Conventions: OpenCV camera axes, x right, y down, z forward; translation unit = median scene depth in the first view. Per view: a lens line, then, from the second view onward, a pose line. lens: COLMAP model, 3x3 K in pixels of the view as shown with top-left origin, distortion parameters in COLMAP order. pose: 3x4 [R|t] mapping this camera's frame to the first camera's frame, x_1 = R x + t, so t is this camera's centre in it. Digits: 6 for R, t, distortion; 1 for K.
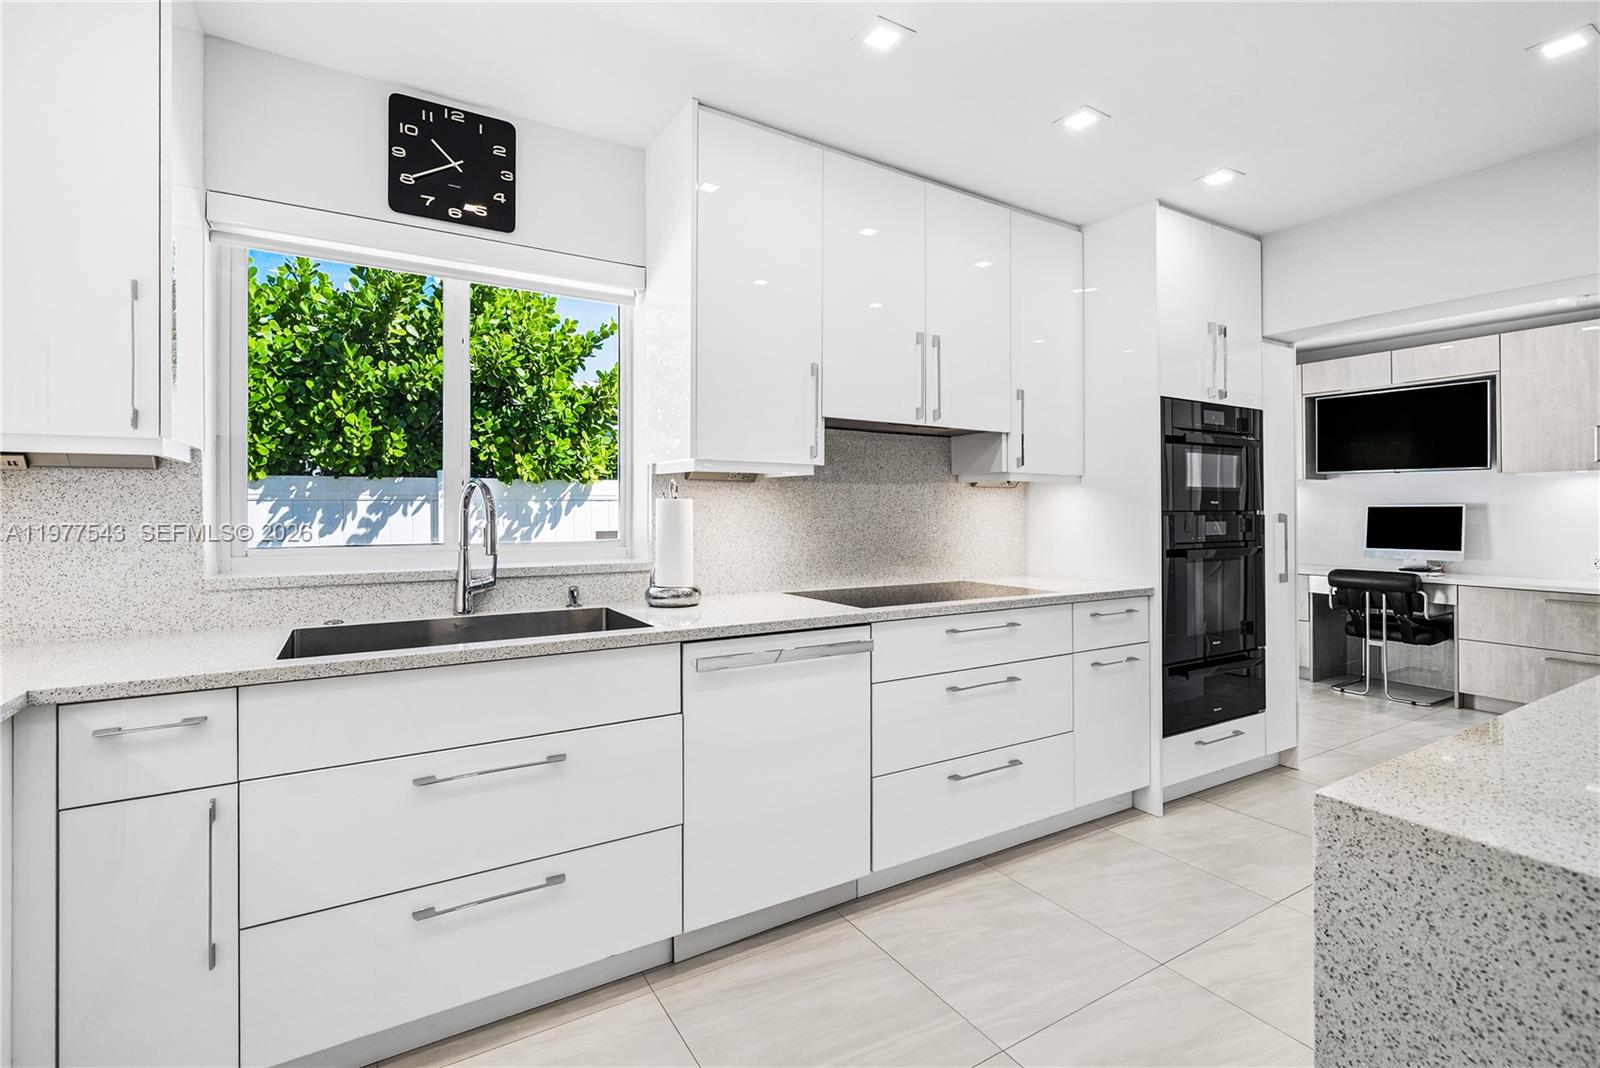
lens RADIAL K [[708.8, 0, 792.9], [0, 708.8, 504.2], [0, 0, 1]] dist [0.008665, -0.001357]
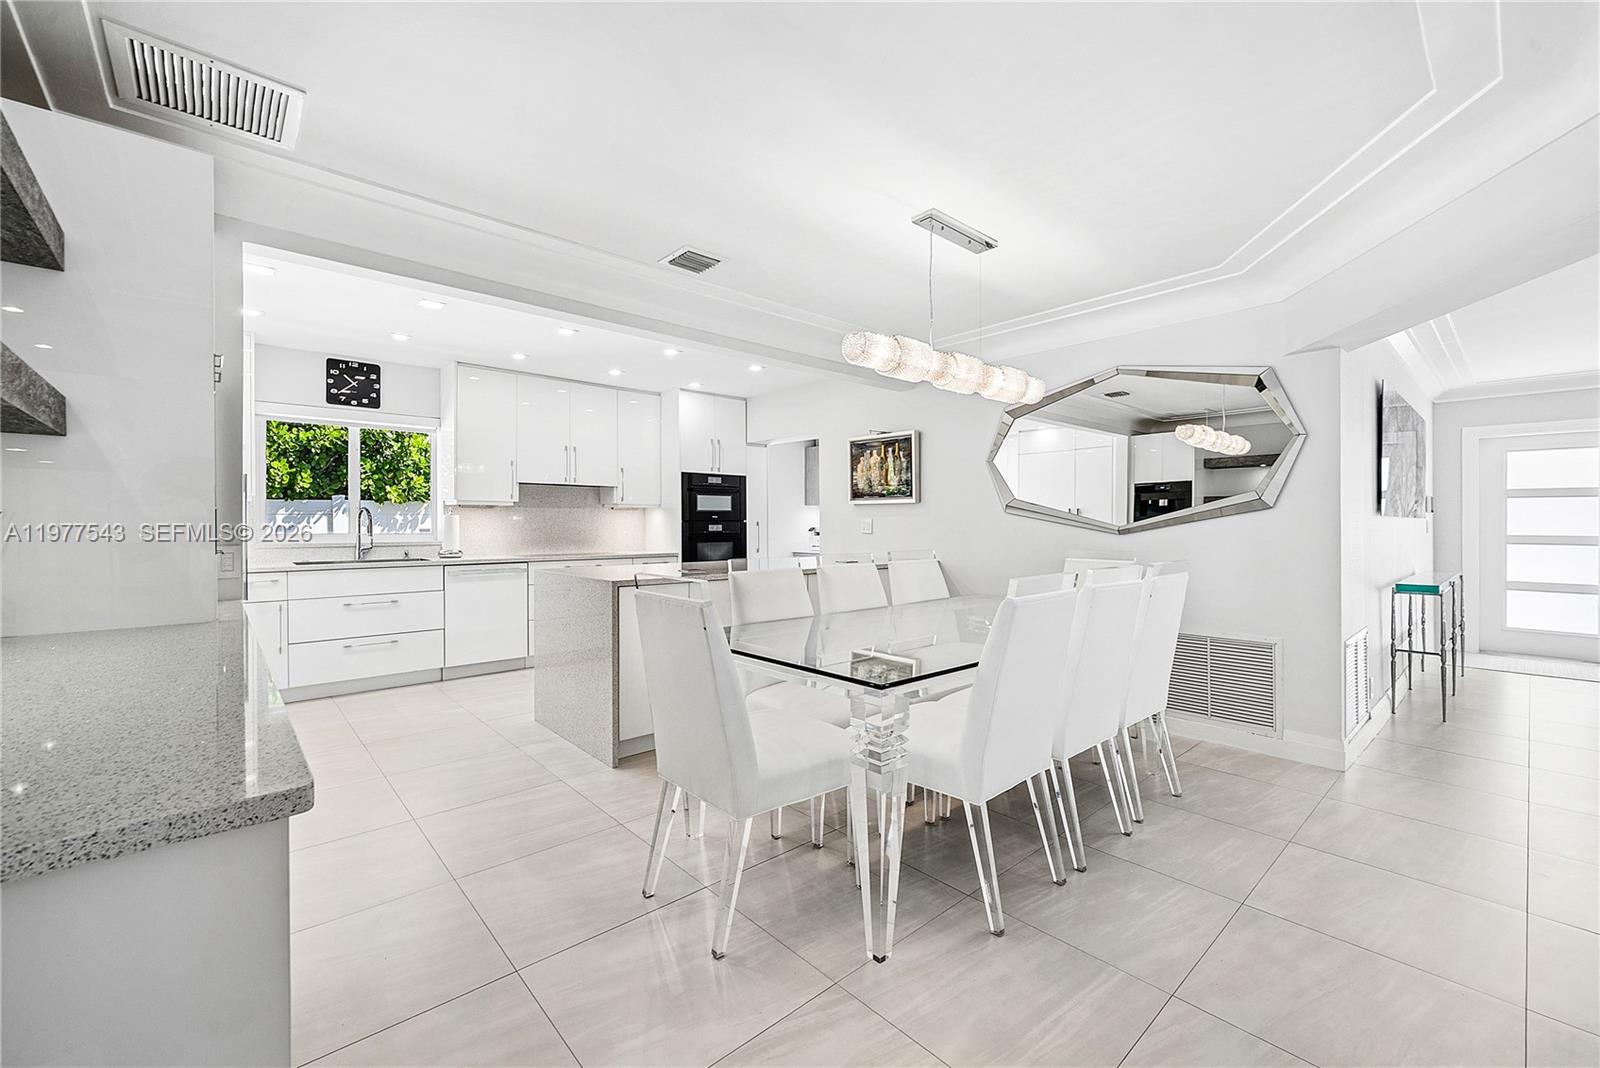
lens RADIAL K [[650.7, 0, 802.5], [0, 650.7, 525.2], [0, 0, 1]] dist [-0.000591, 0.000059]
pose [[0.982691, -0.000650, 0.185250, 0.296315], [-0.001578, 0.999928, 0.011882, -0.000265], [-0.185245, -0.011968, 0.982620, -0.703240]]
